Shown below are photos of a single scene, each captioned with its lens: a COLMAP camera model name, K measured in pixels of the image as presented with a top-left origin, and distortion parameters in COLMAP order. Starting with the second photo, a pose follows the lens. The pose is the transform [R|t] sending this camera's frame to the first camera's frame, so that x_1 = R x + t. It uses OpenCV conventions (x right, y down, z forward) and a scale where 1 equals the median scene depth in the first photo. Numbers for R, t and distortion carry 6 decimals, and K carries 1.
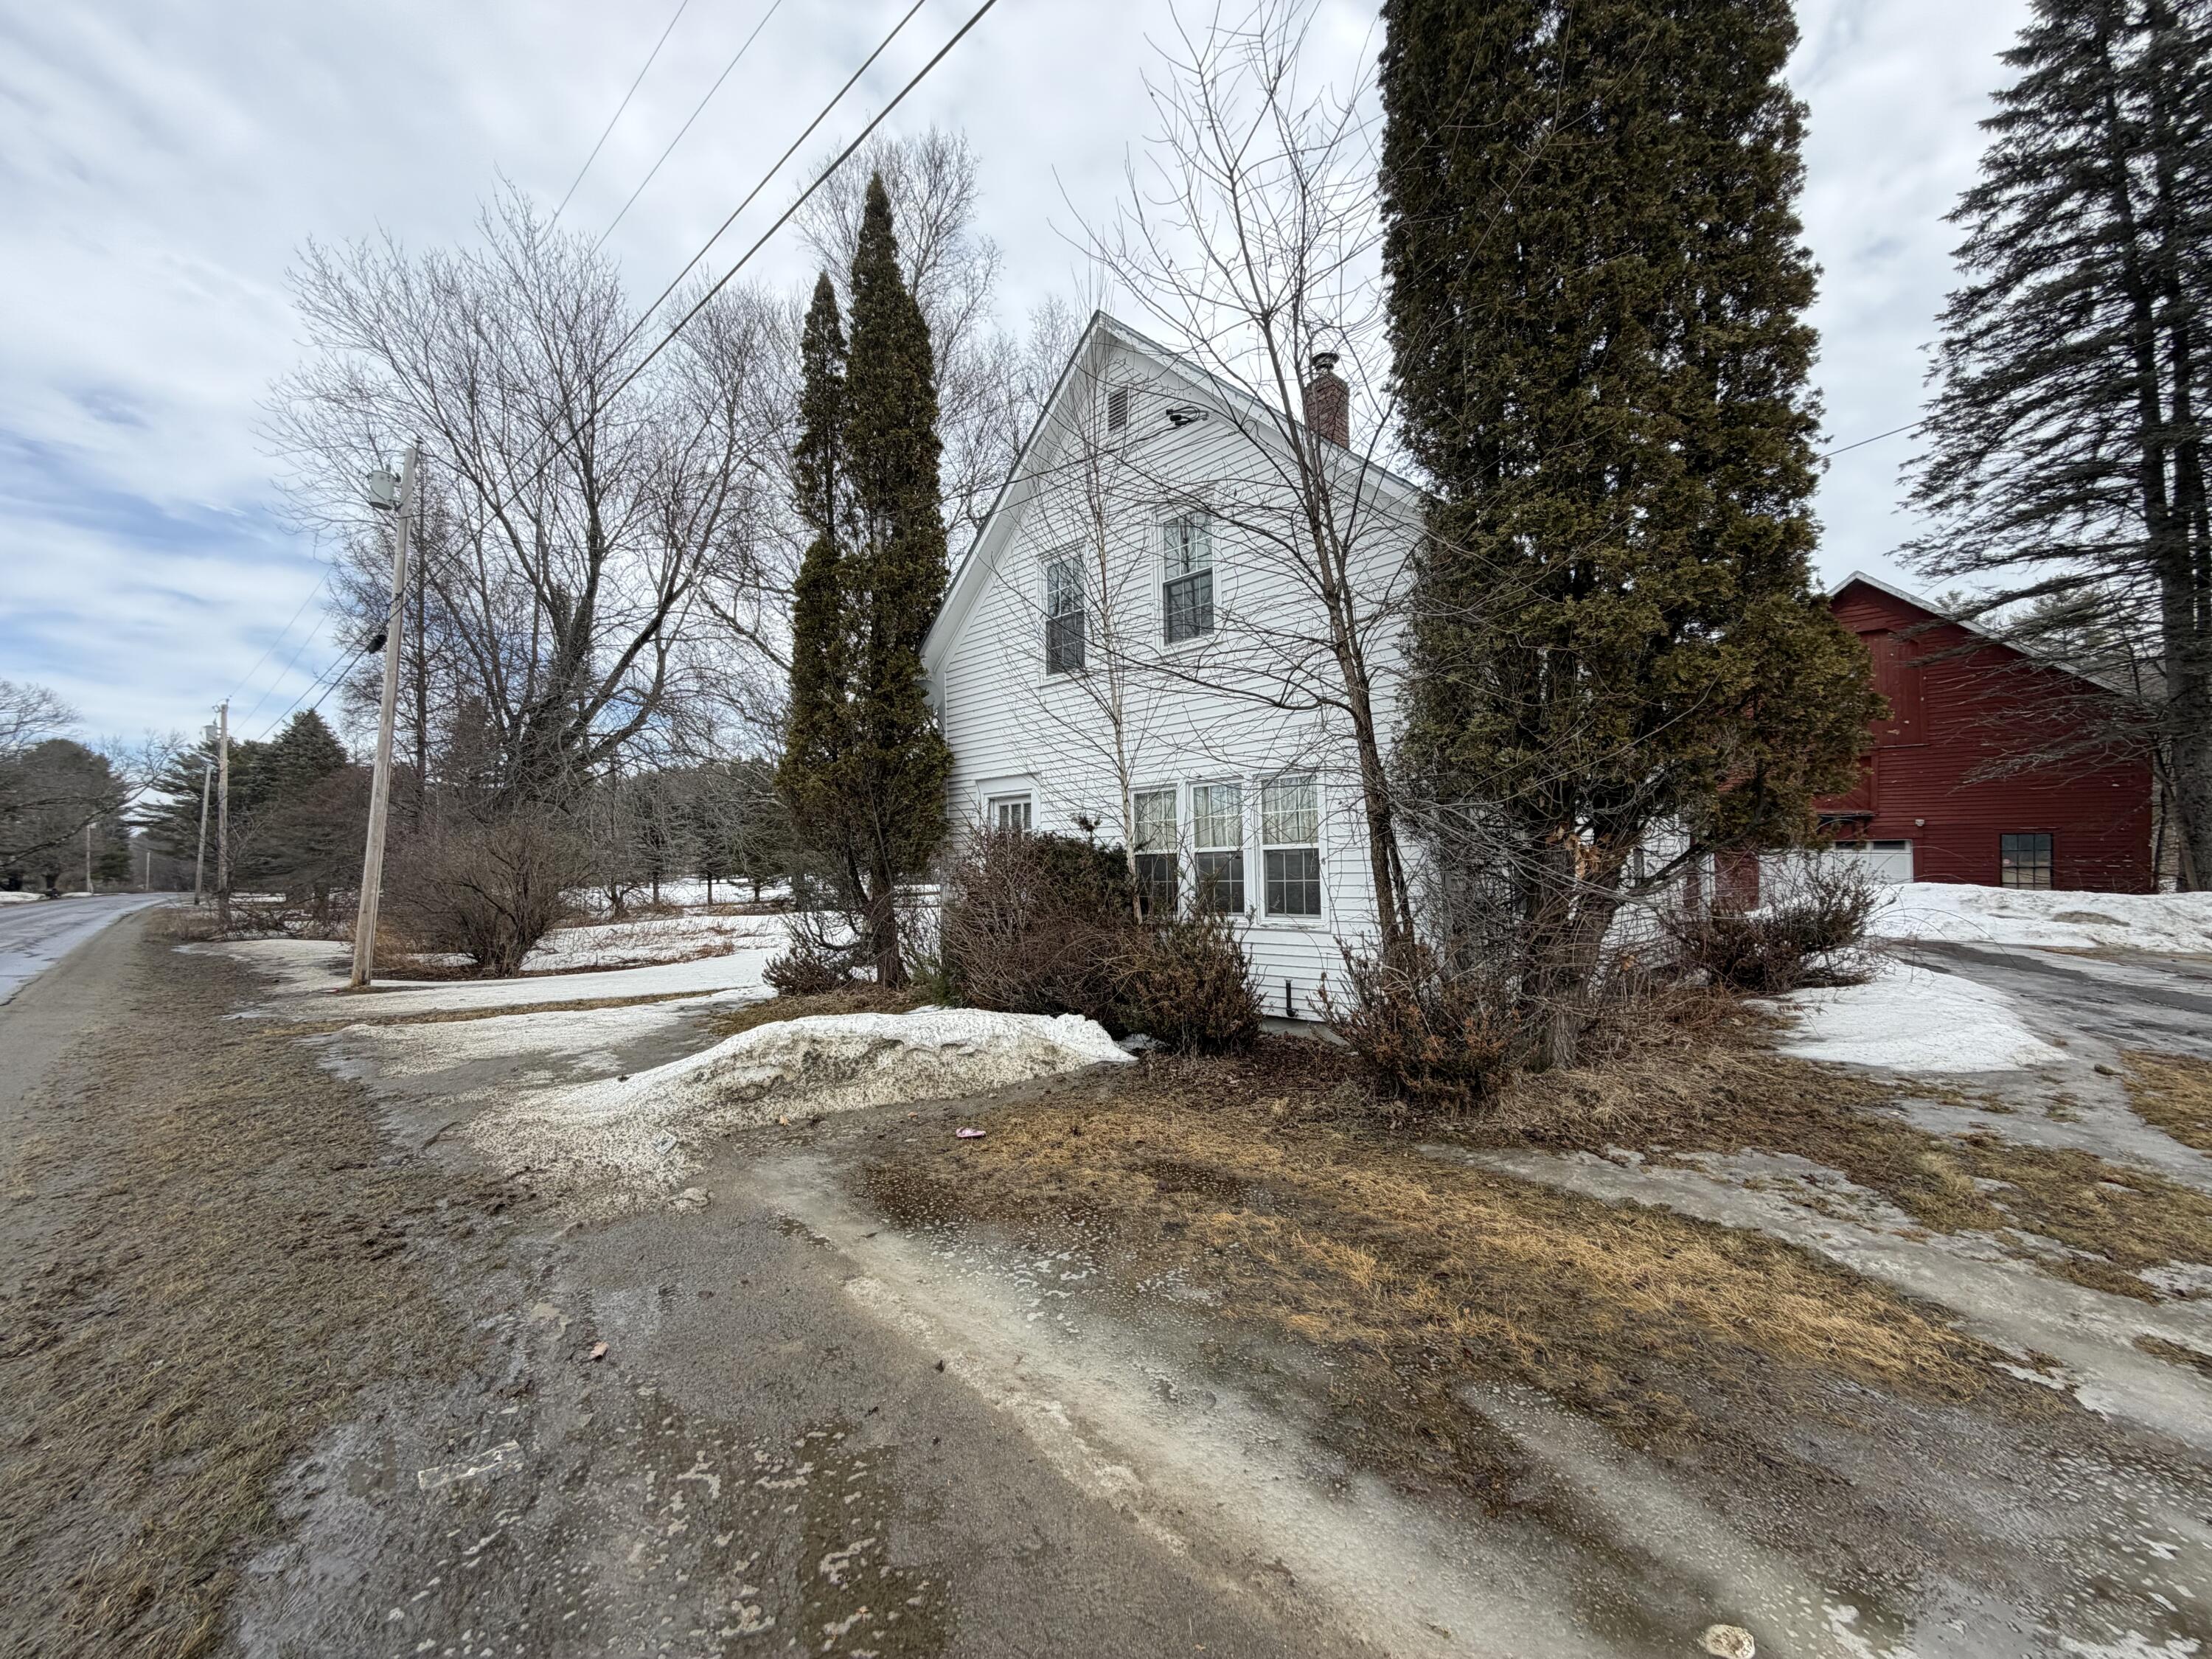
lens RADIAL K [[879.7, 0, 1113.2], [0, 879.7, 823.8], [0, 0, 1]] dist [-0.001027, -0.000209]
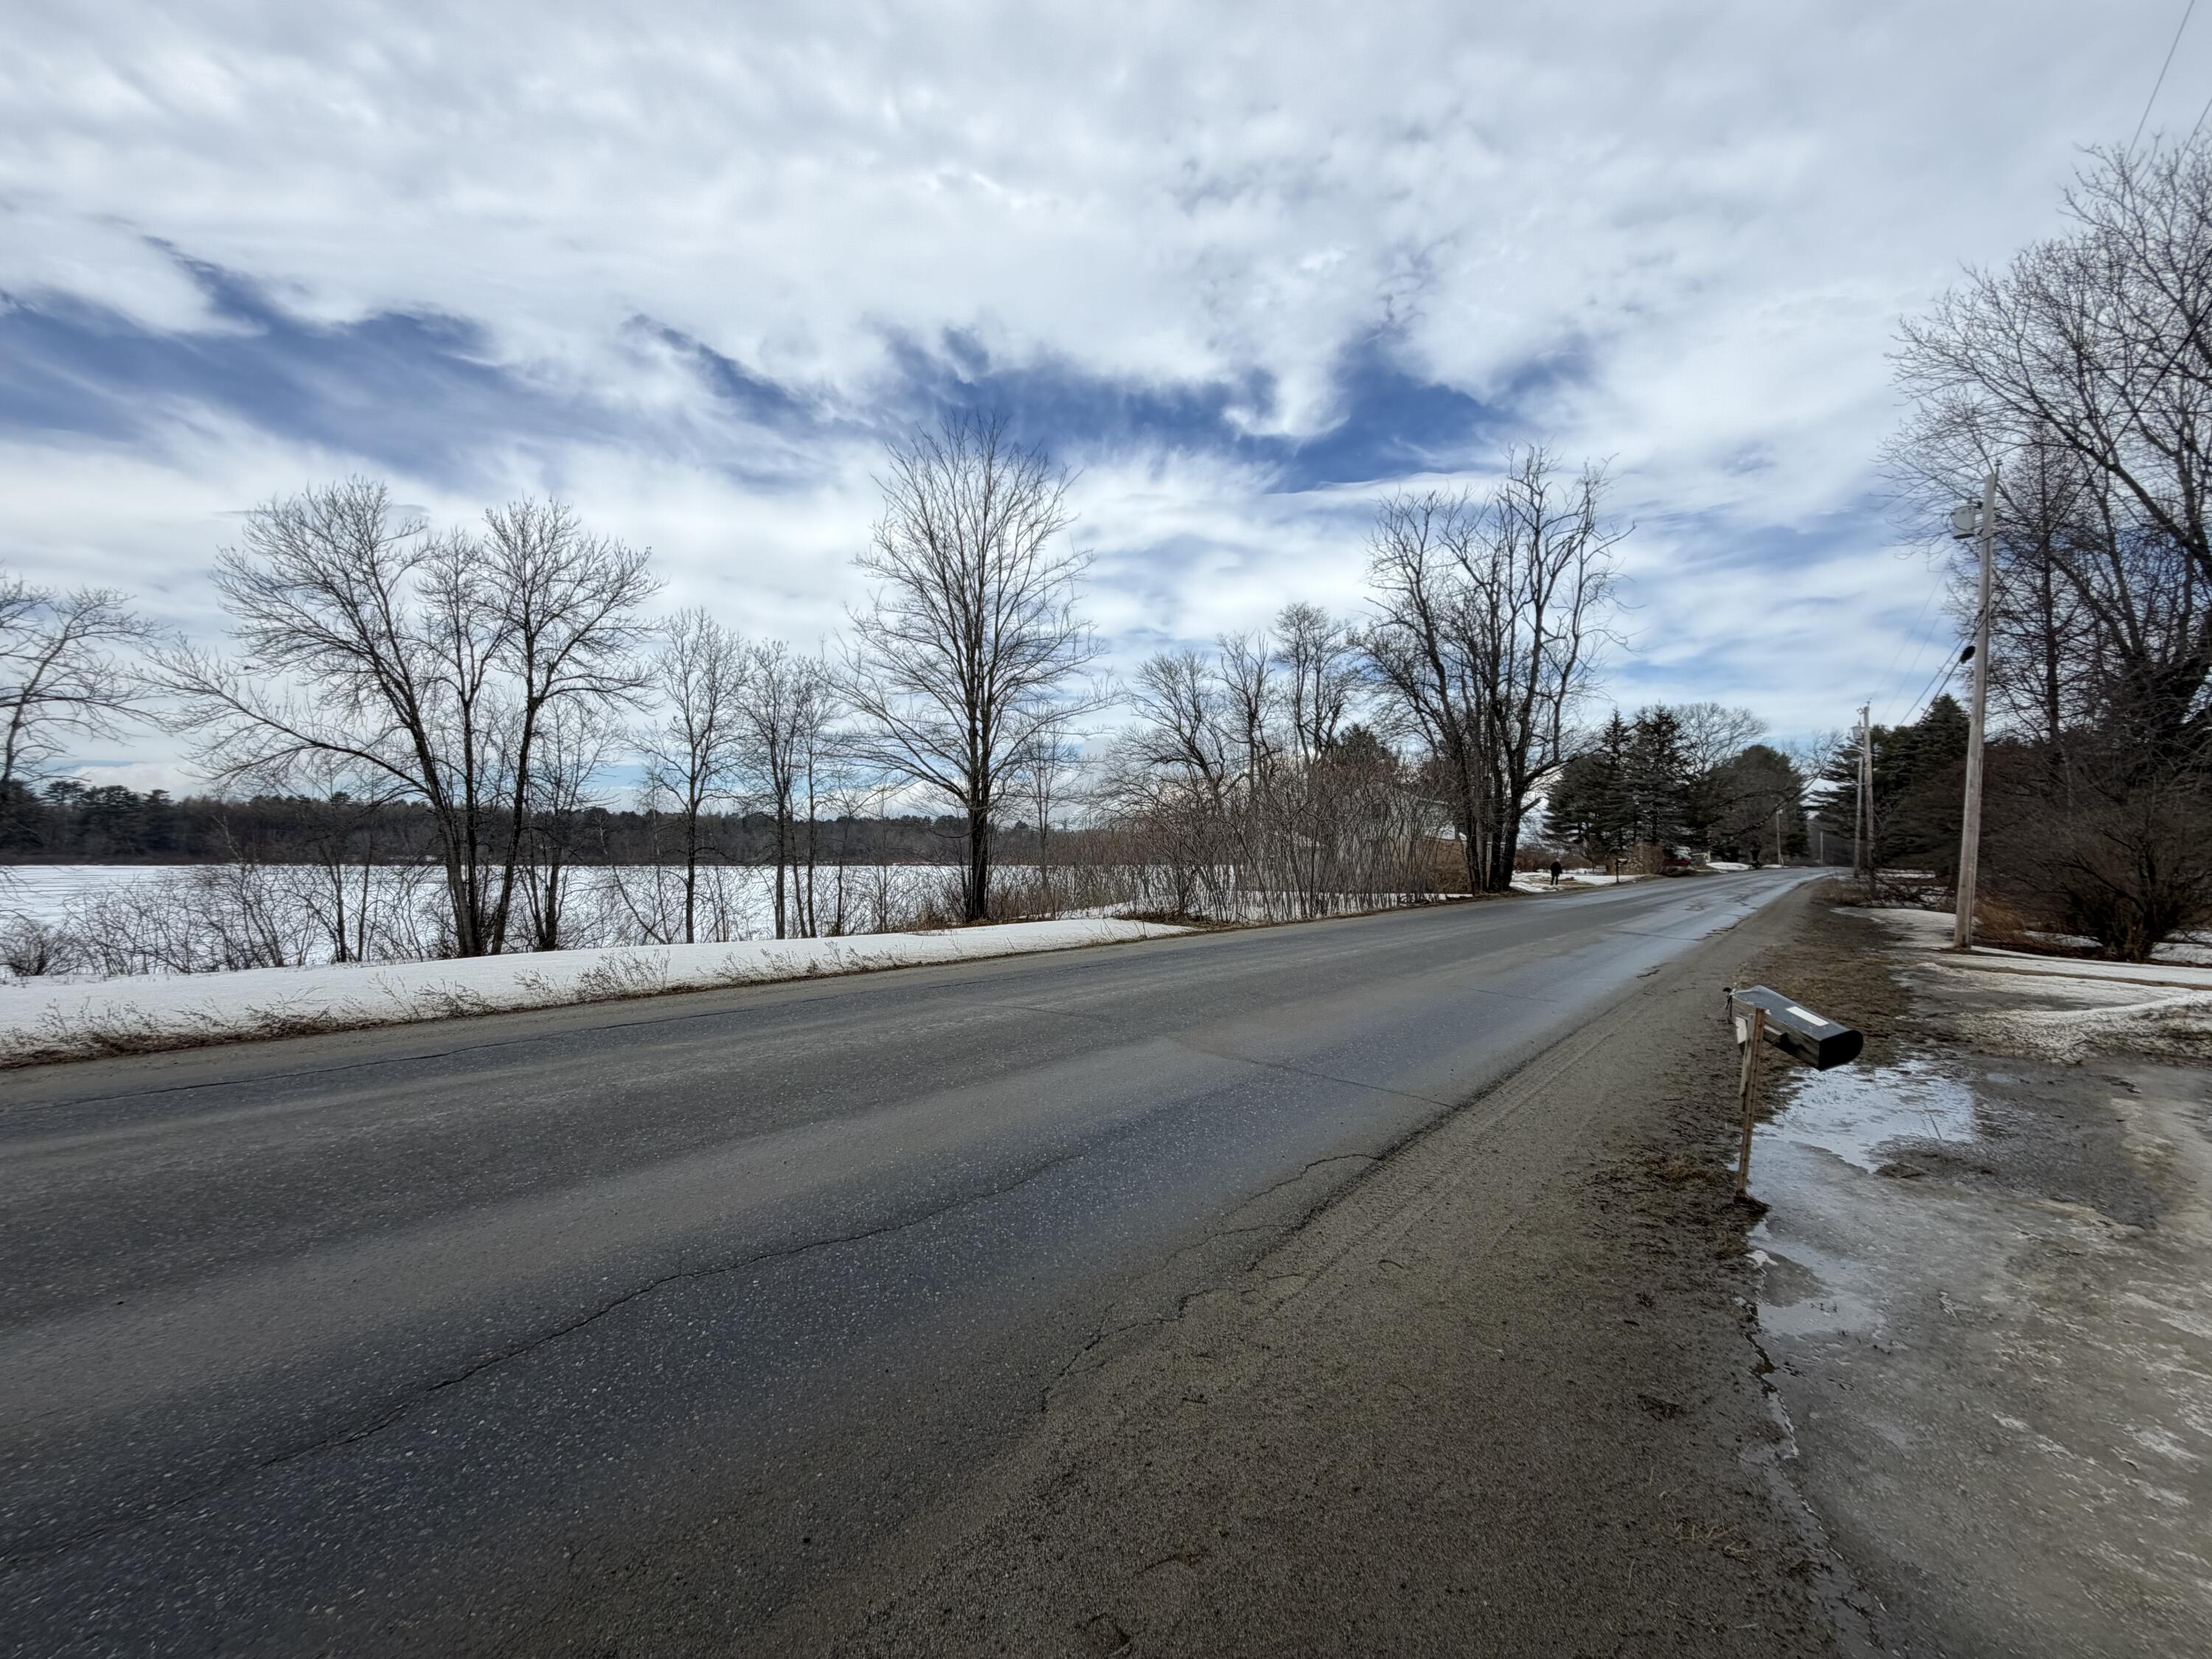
lens RADIAL K [[876.9, 0, 1113.3], [0, 876.9, 839.7], [0, 0, 1]] dist [0.000866, 0.000208]
pose [[0.059331, -0.001686, -0.998237, 0.194626], [0.044501, 0.999009, 0.000957, -0.010256], [0.997246, -0.044479, 0.059347, -0.154097]]
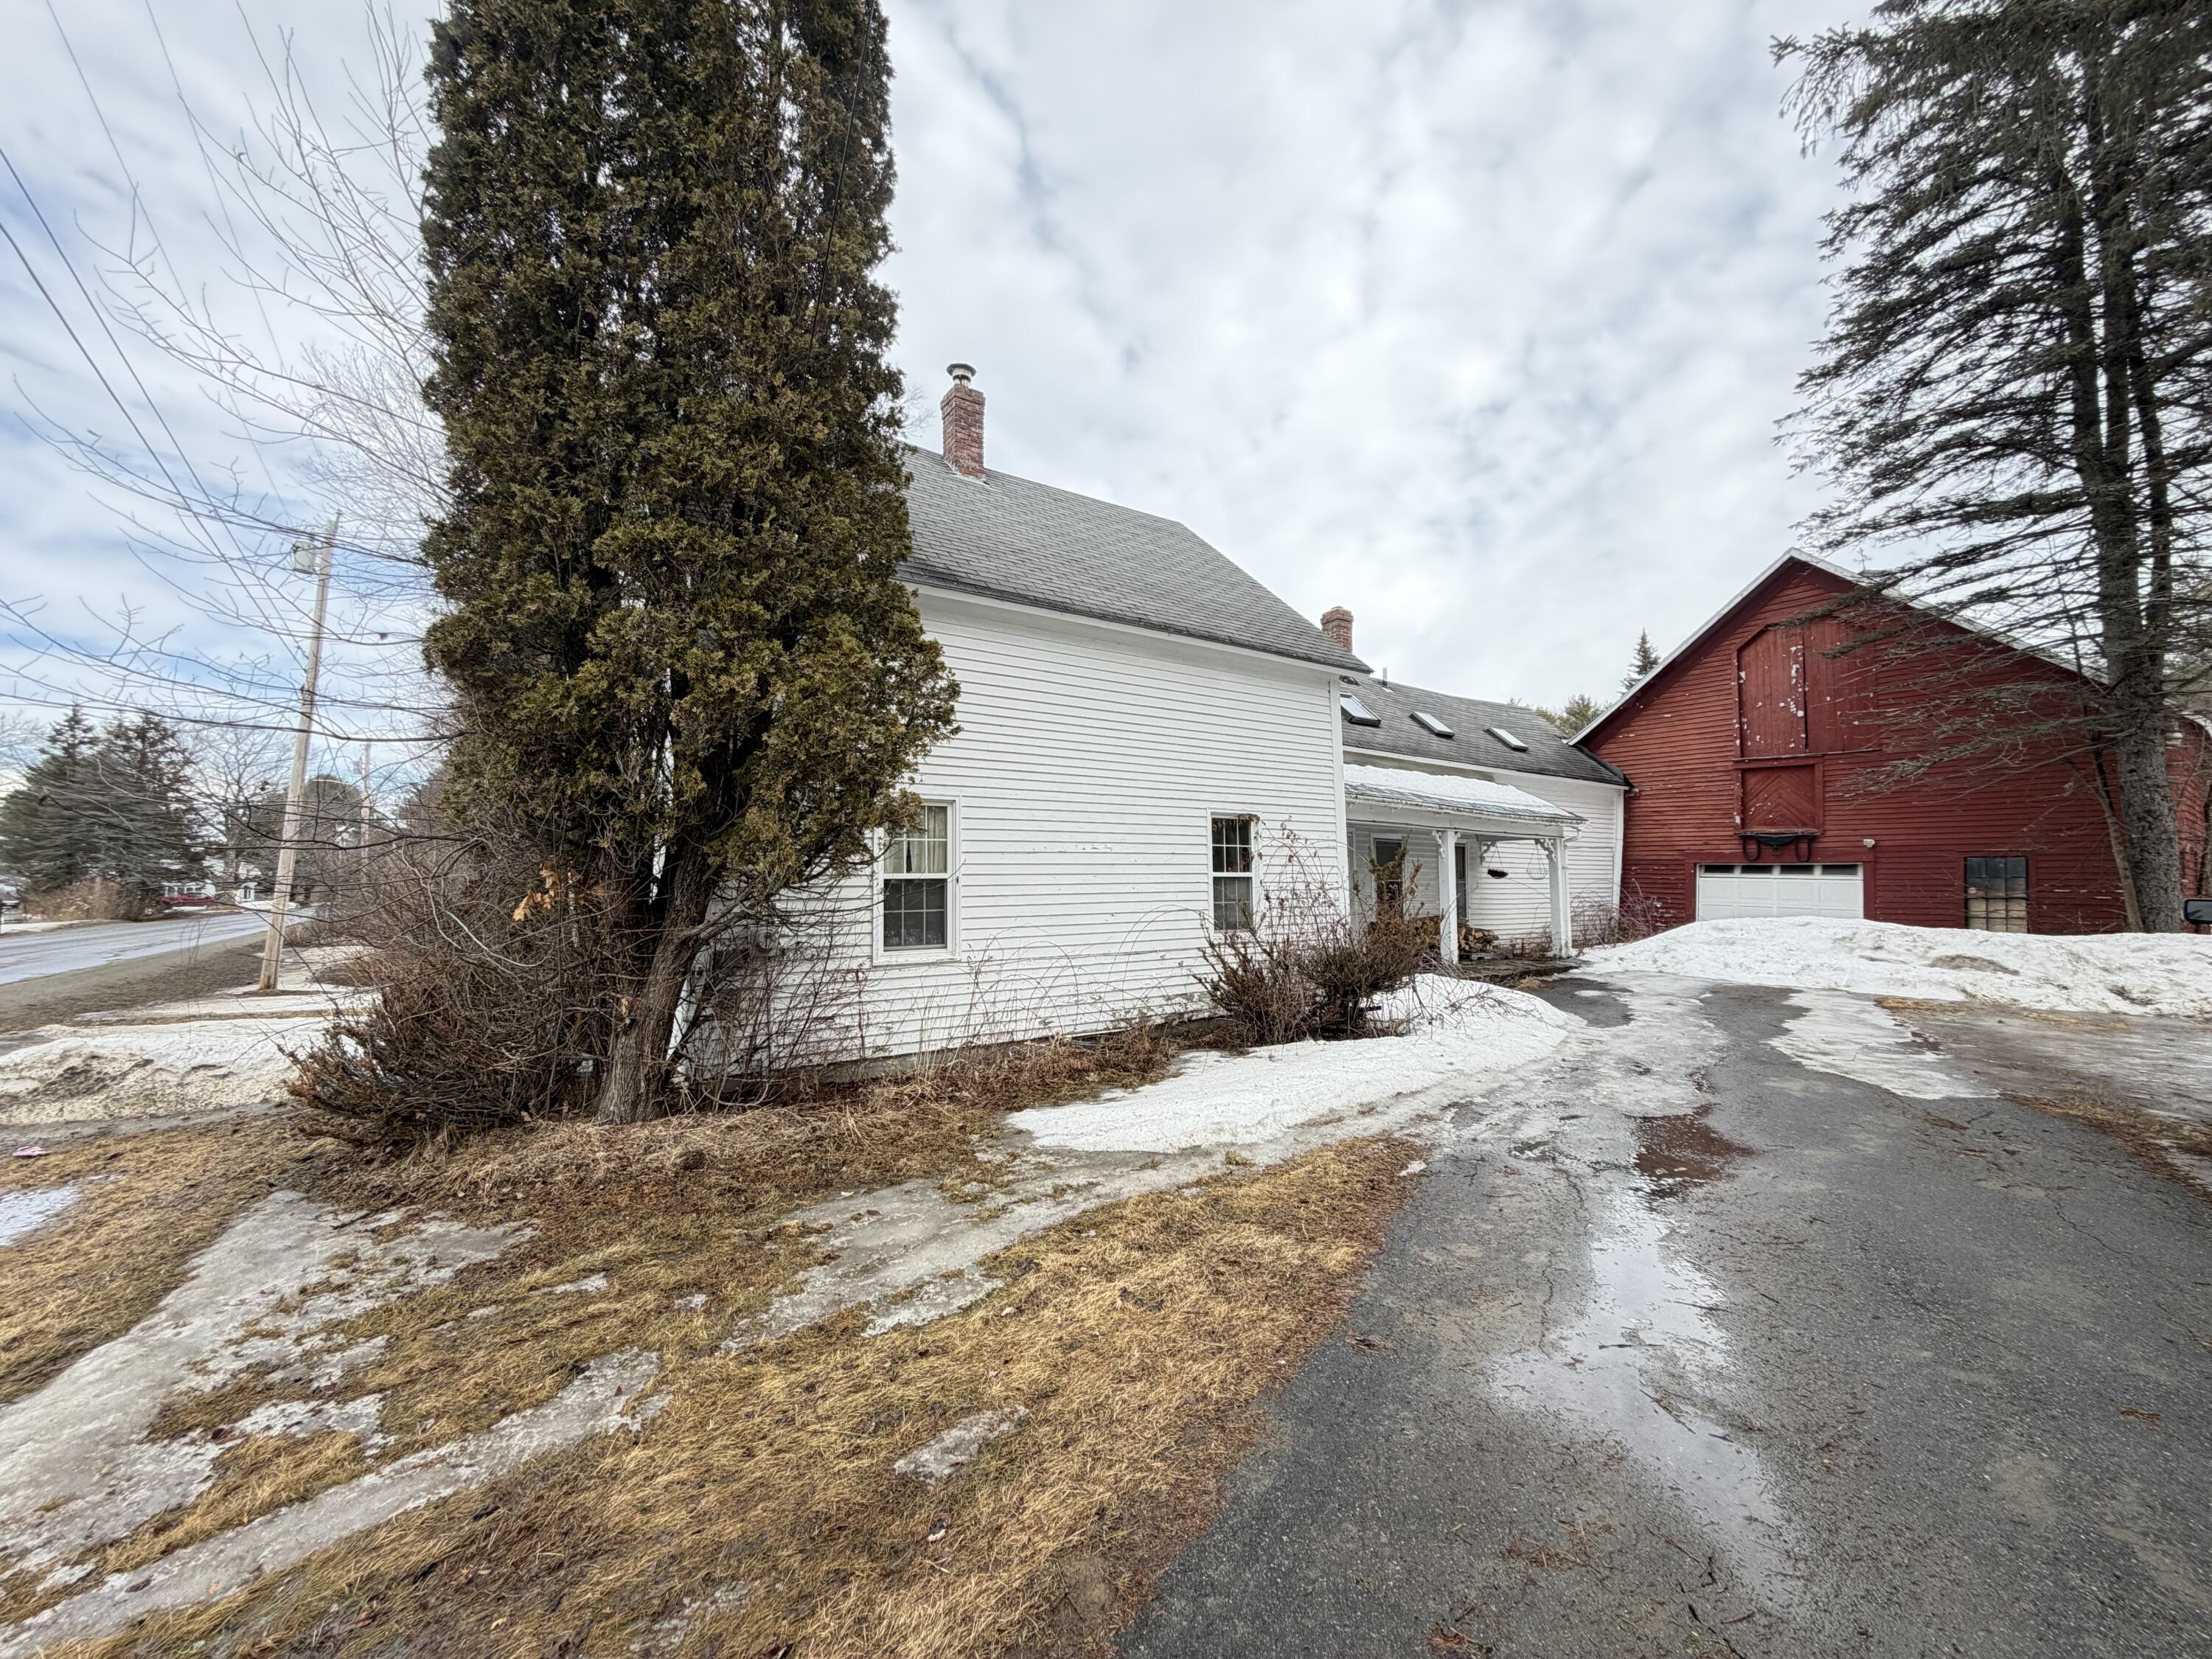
lens RADIAL K [[875.7, 0, 1106.0], [0, 875.7, 829.5], [0, 0, 1]] dist [-0.007947, 0.000044]
pose [[0.982581, -0.007027, -0.185699, 0.350346], [0.004331, 0.999879, -0.014919, -0.004904], [0.185782, 0.013855, 0.982493, 0.052650]]
